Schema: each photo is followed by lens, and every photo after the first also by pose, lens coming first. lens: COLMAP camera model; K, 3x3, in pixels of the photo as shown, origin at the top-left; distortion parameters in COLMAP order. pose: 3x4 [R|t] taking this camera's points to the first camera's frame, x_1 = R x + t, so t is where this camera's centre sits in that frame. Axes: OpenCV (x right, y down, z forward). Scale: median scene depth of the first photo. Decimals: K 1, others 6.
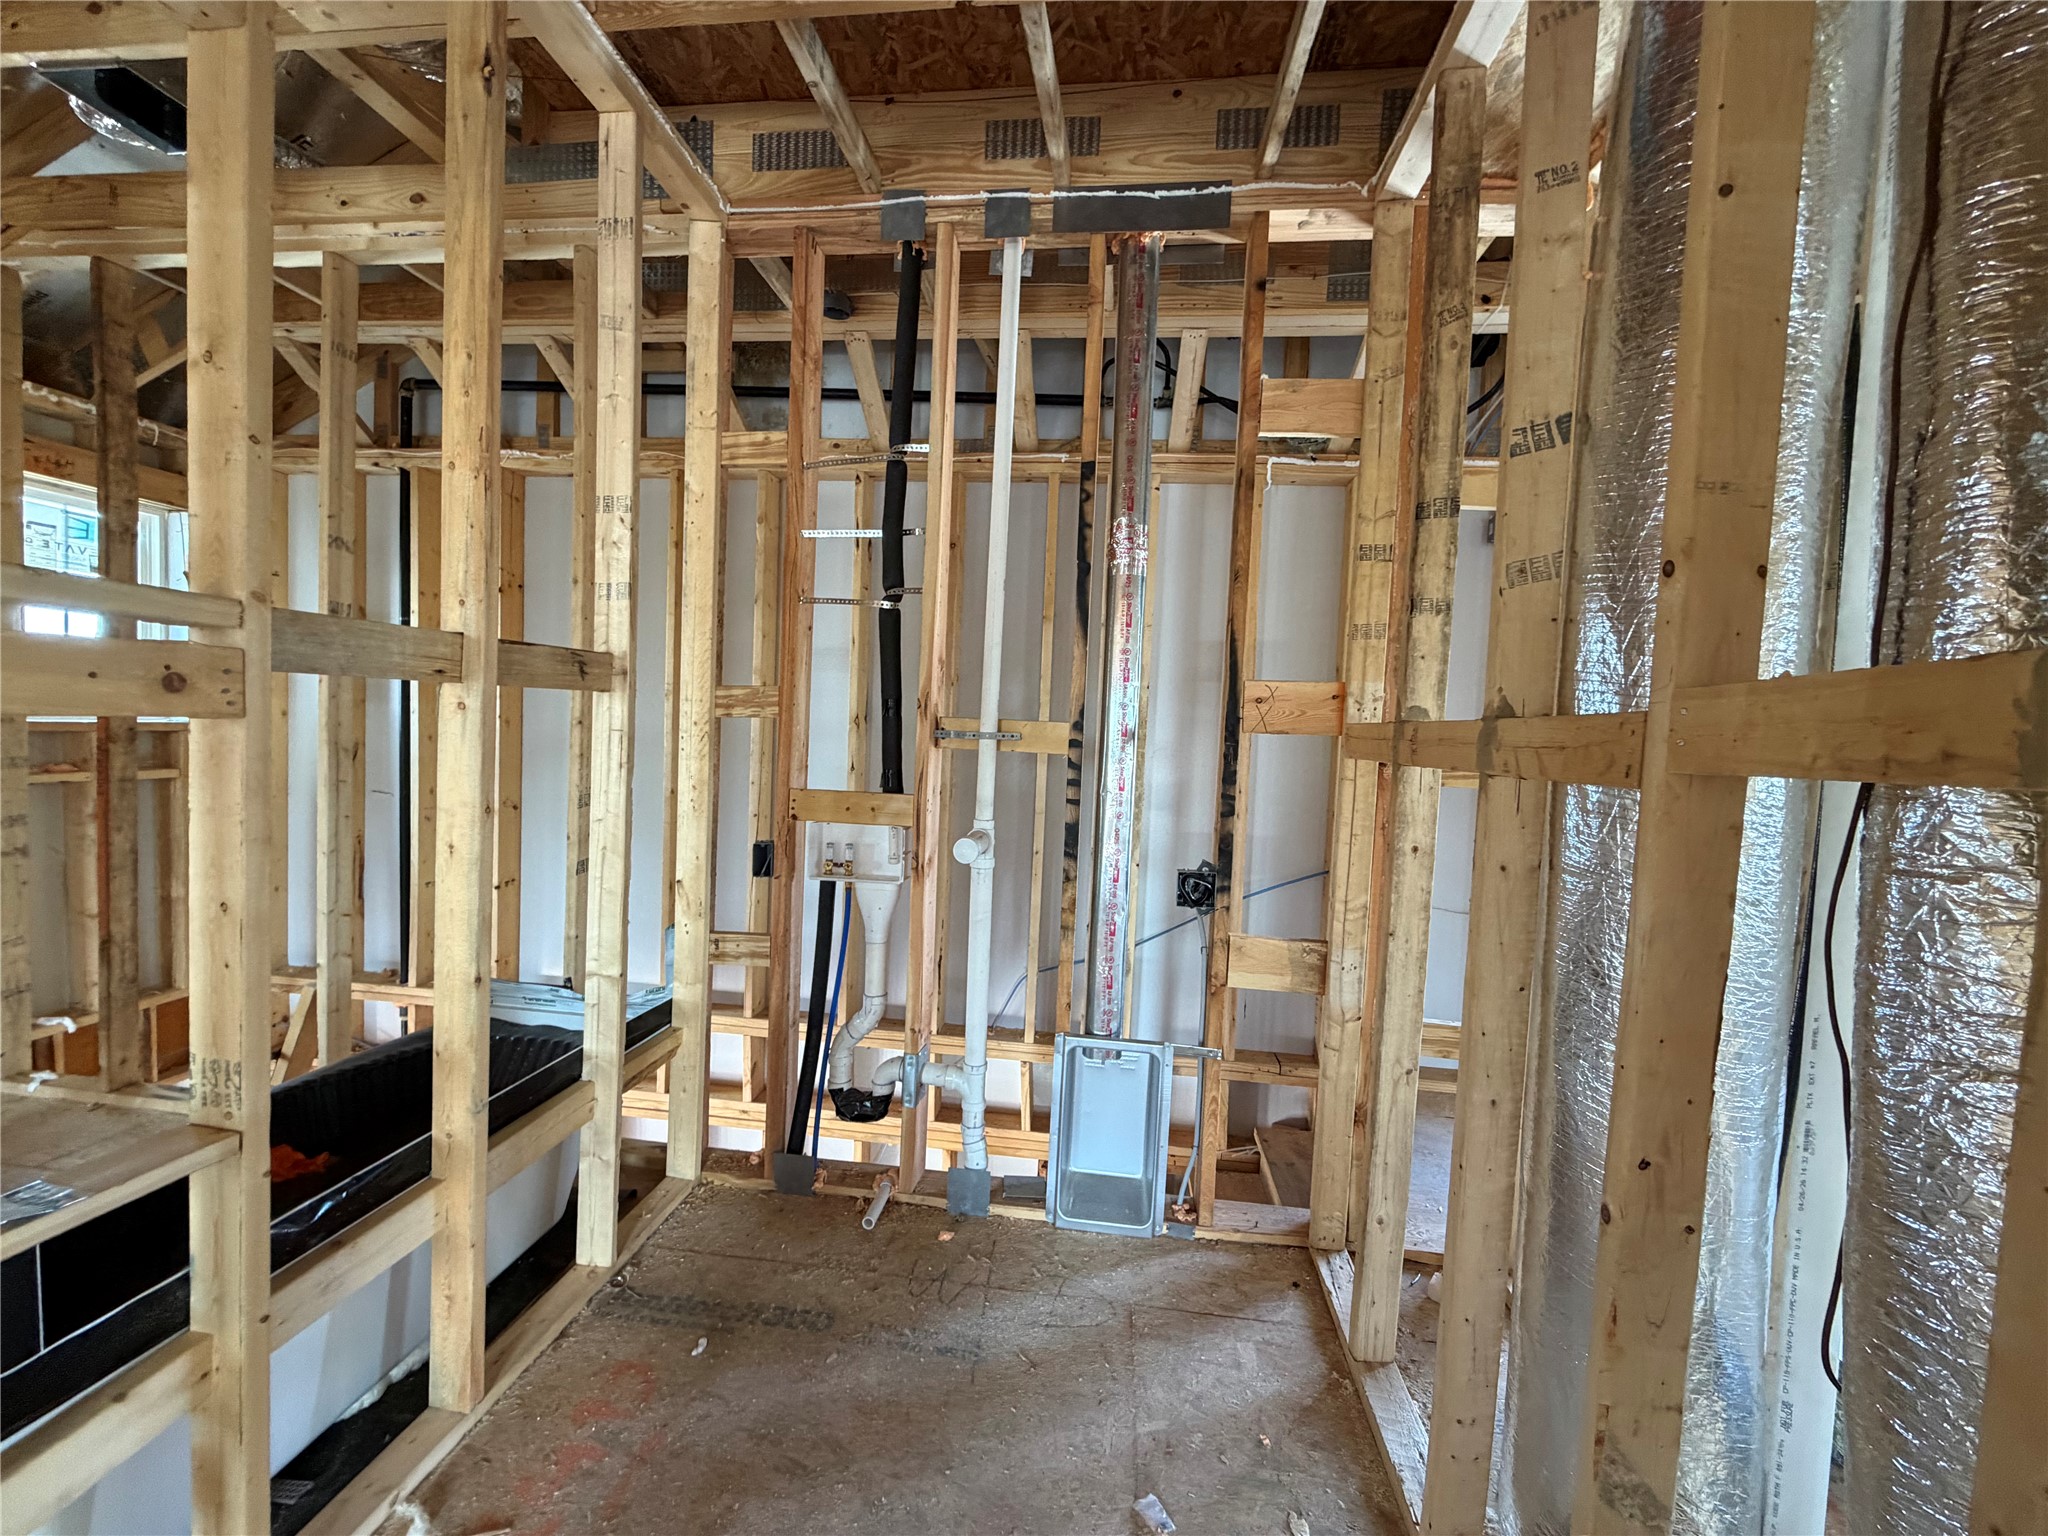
lens RADIAL K [[817.3, 0, 1022.4], [0, 817.3, 766.9], [0, 0, 1]] dist [-0.002046, 0.001232]
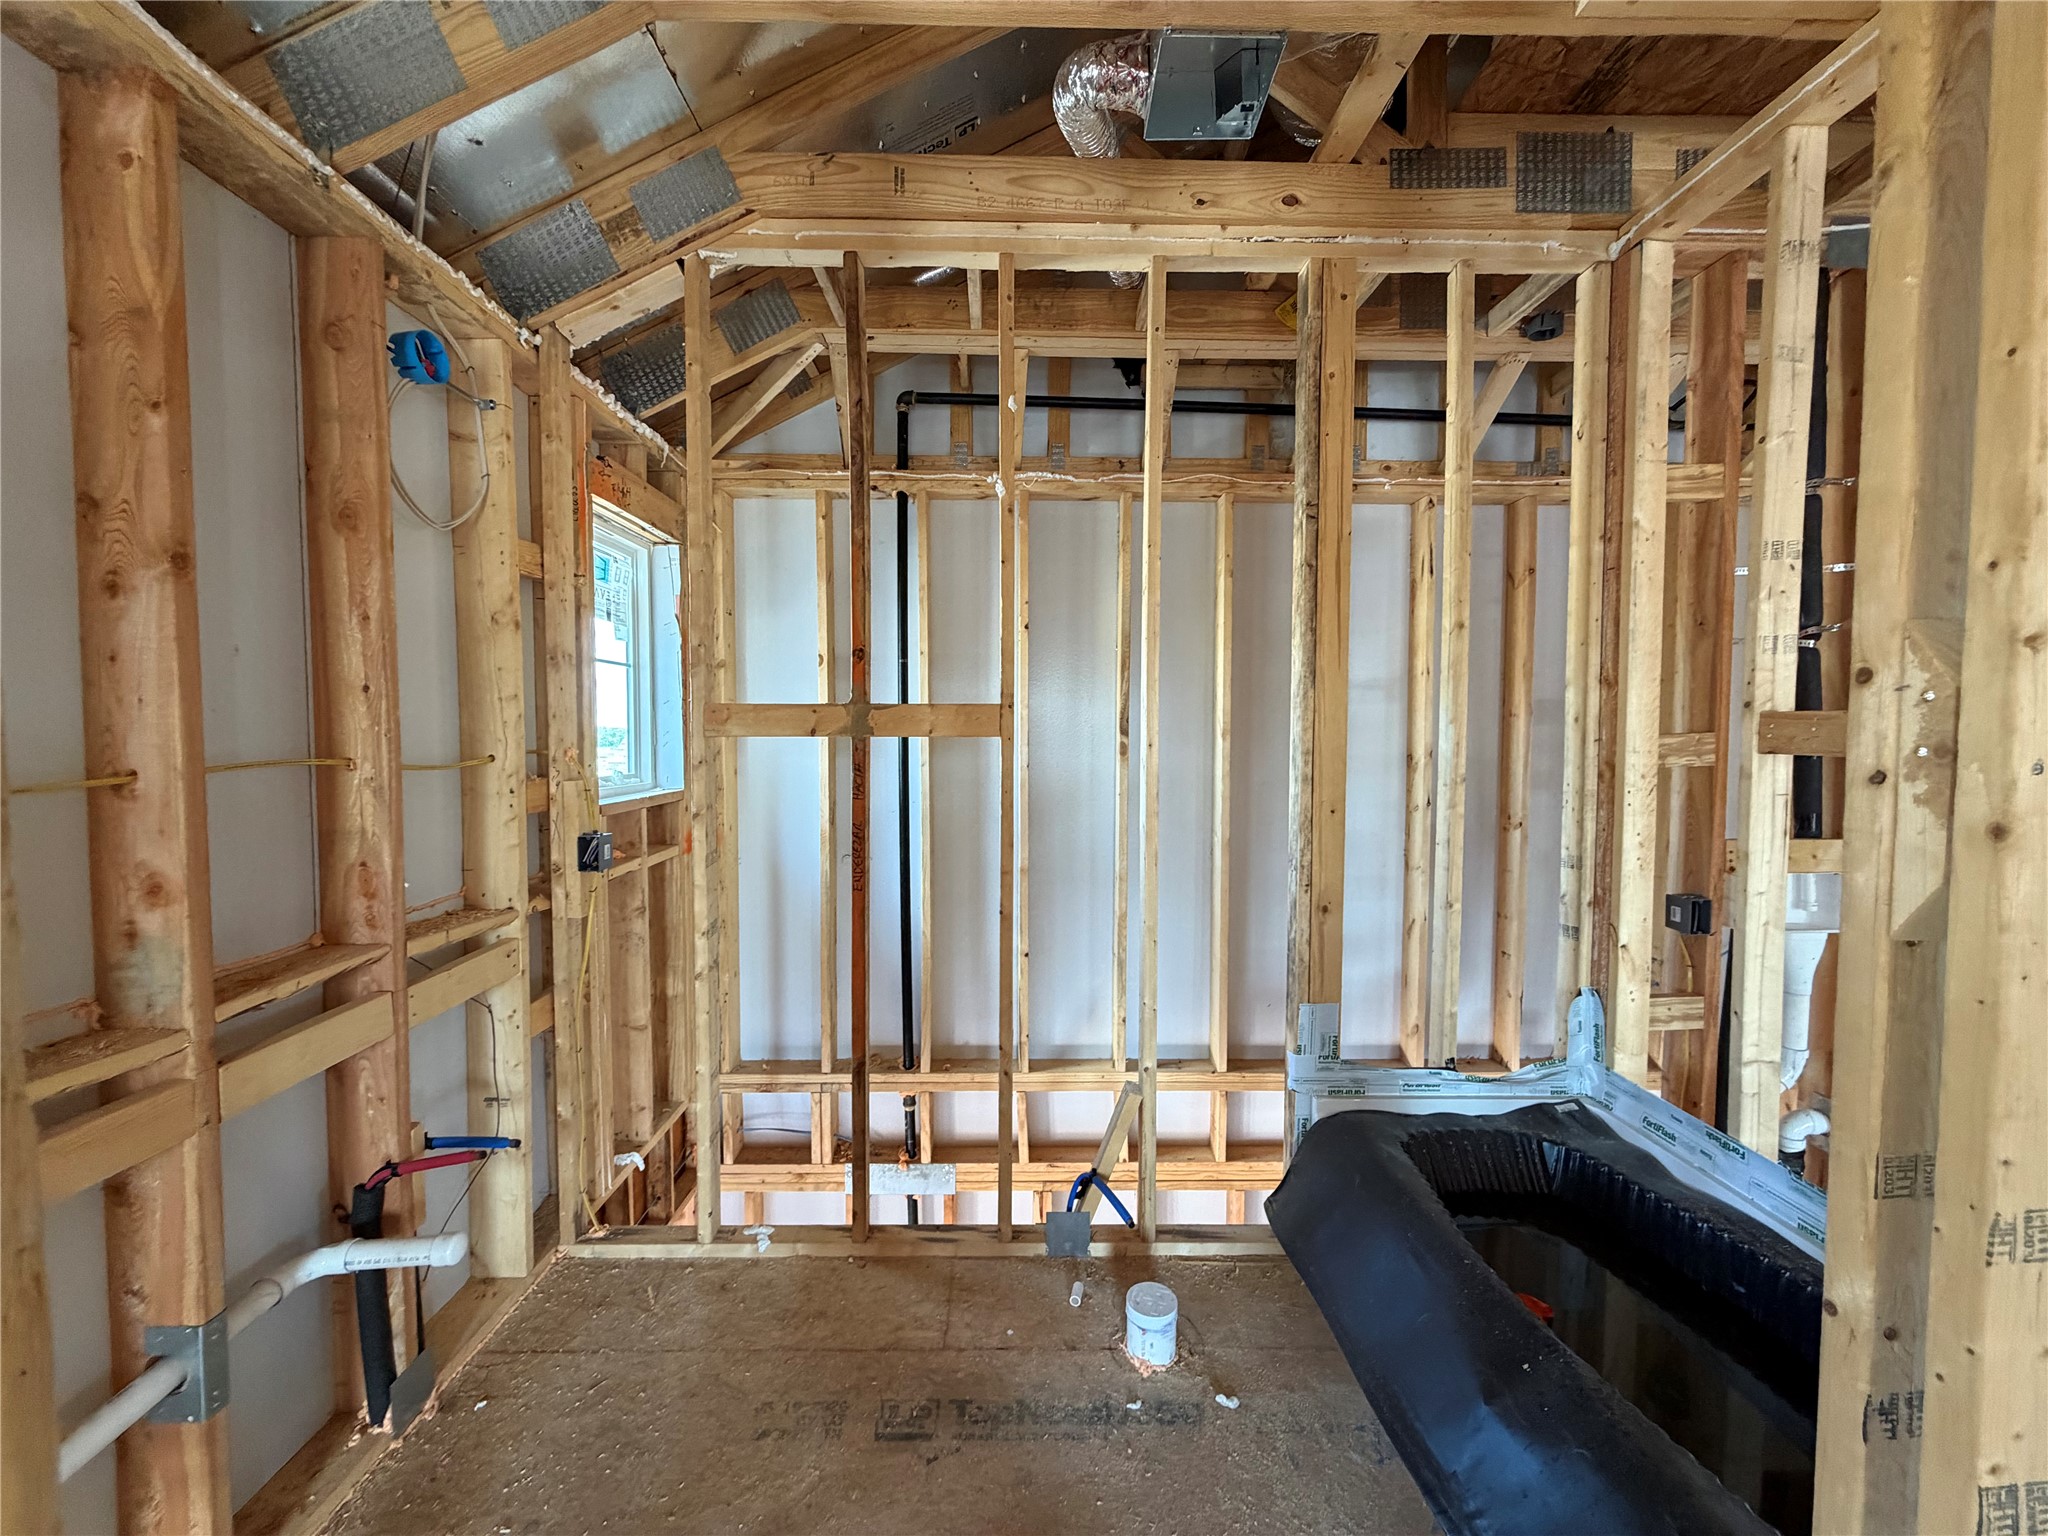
lens RADIAL K [[817.3, 0, 1020.3], [0, 817.3, 765.5], [0, 0, 1]] dist [-0.002046, 0.001232]
pose [[0.990328, -0.047186, 0.130473, -1.208137], [0.047569, 0.998868, 0.000186, -0.098053], [-0.130334, 0.006022, 0.991452, 0.164001]]
